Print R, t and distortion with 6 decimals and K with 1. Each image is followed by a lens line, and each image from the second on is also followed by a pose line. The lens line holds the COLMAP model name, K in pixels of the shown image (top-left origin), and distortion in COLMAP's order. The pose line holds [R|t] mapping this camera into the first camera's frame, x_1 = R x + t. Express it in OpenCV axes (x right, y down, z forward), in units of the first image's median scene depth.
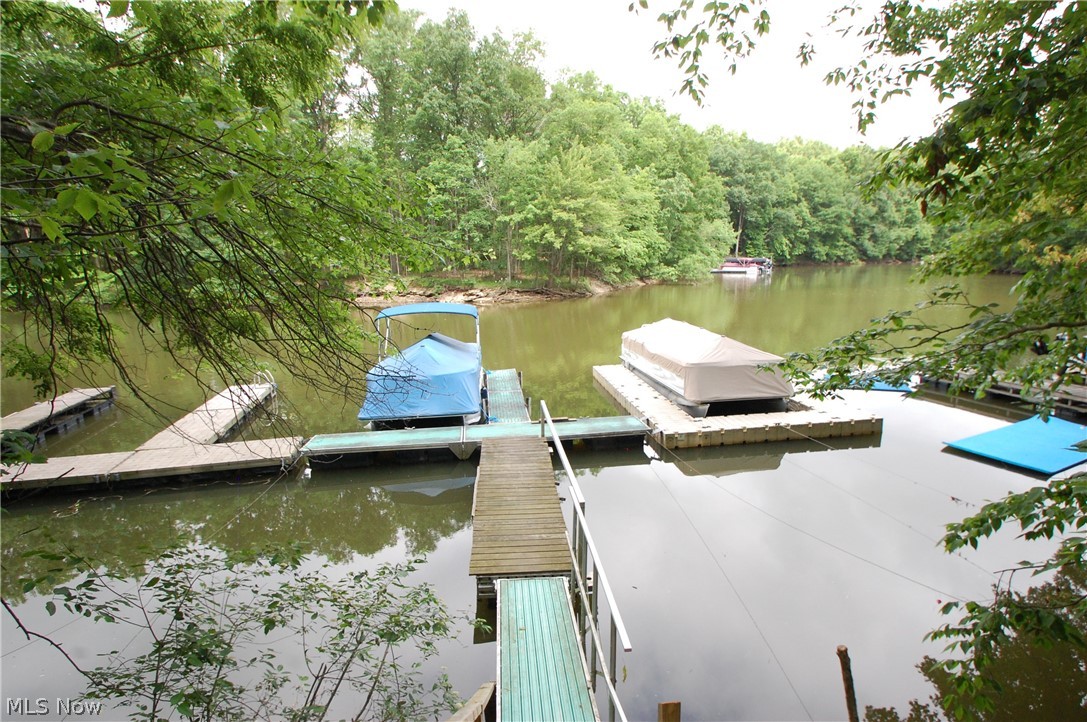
lens RADIAL K [[590.1, 0, 559.9], [0, 590.1, 383.8], [0, 0, 1]] dist [-0.016493, -0.000143]
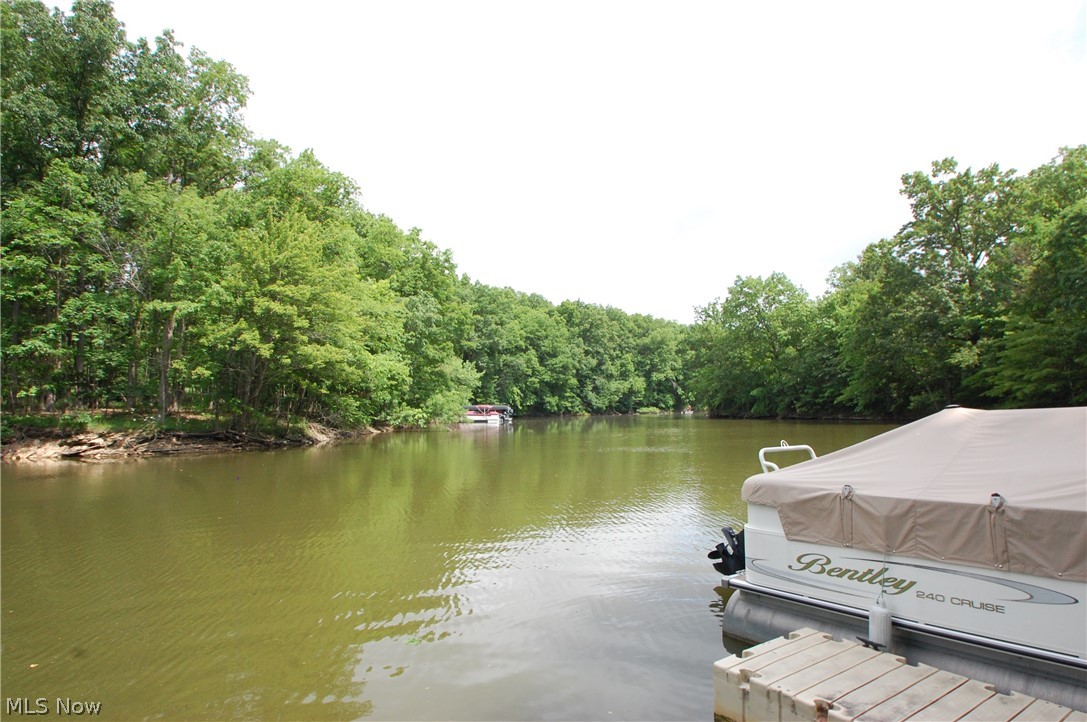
lens RADIAL K [[615.2, 0, 546.8], [0, 615.2, 378.4], [0, 0, 1]] dist [-0.018958, 0.001106]
pose [[0.887884, 0.032800, 0.458896, -0.014120], [0.095098, 0.962829, -0.252819, -0.014294], [-0.450131, 0.268114, 0.851761, 0.160813]]
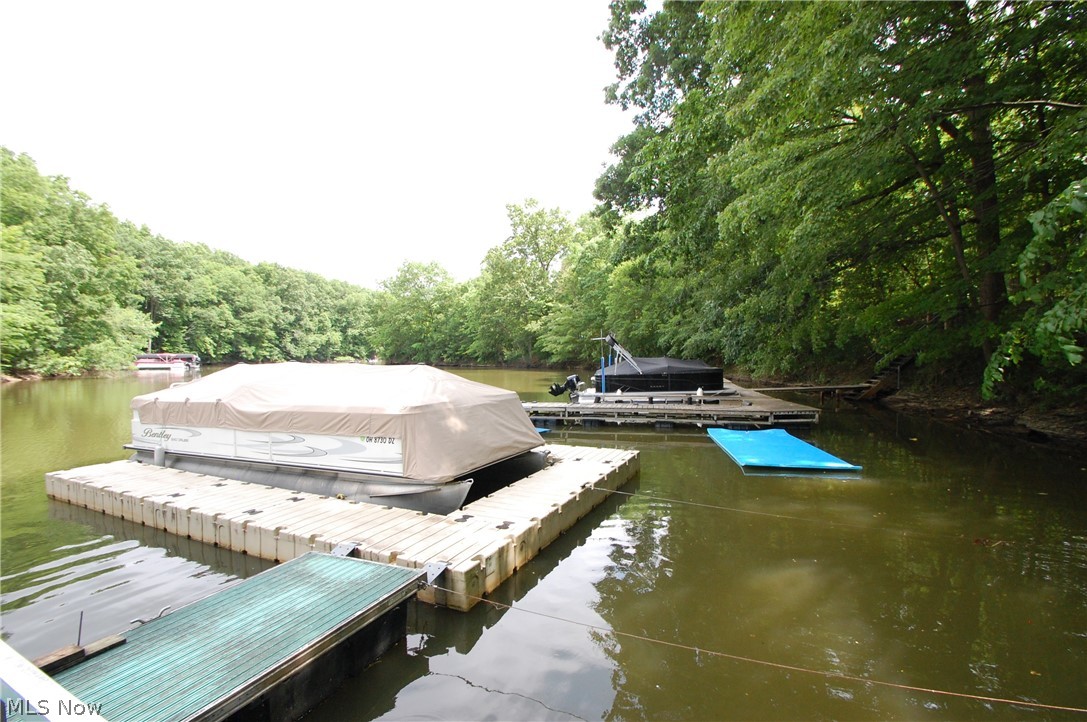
lens RADIAL K [[476.1, 0, 559.7], [0, 476.1, 380.0], [0, 0, 1]] dist [0.014943, -0.017119]
pose [[0.517448, -0.025594, 0.855332, -0.006458], [0.182557, 0.979843, -0.081122, -0.000091], [-0.836015, 0.198123, 0.511690, 0.094283]]
